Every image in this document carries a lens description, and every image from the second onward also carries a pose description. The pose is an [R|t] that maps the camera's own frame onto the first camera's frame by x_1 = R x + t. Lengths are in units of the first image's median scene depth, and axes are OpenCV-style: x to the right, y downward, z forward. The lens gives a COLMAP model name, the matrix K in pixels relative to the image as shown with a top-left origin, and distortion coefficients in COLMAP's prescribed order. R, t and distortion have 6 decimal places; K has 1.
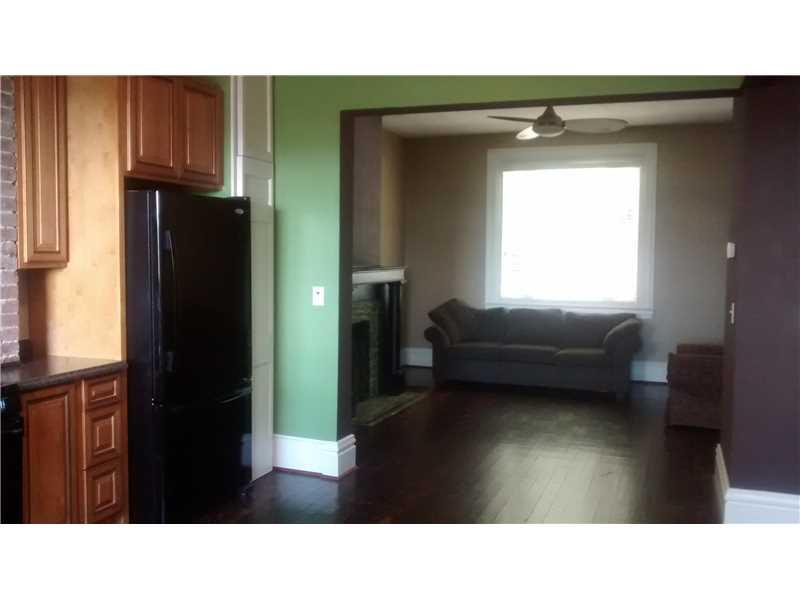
lens RADIAL K [[746.7, 0, 399.8], [0, 746.7, 300.3], [0, 0, 1]] dist [0.009271, 0.000000]
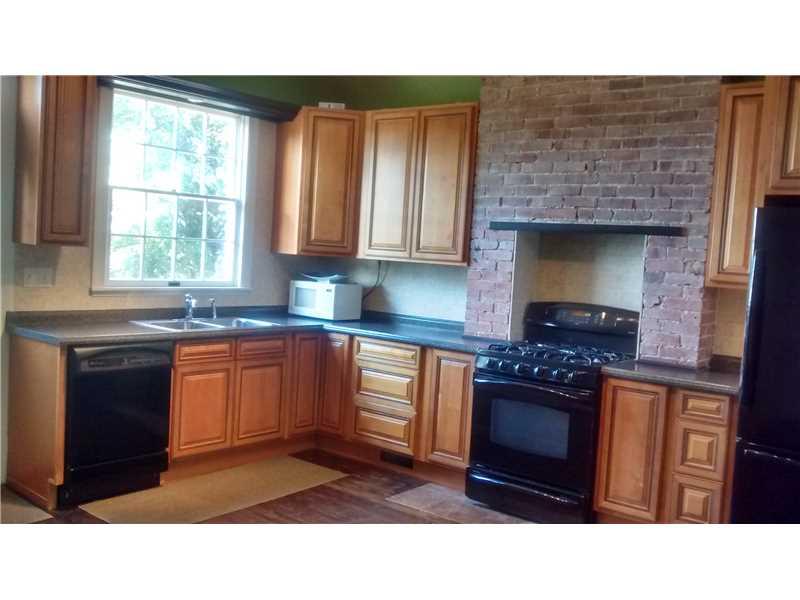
lens RADIAL K [[746.7, 0, 403.3], [0, 746.7, 296.2], [0, 0, 1]] dist [0.009271, 0.000000]
pose [[-0.293500, 0.035665, -0.955293, 0.712546], [-0.125390, 0.989234, 0.075456, -0.055869], [0.947700, 0.141931, -0.285868, 0.895720]]
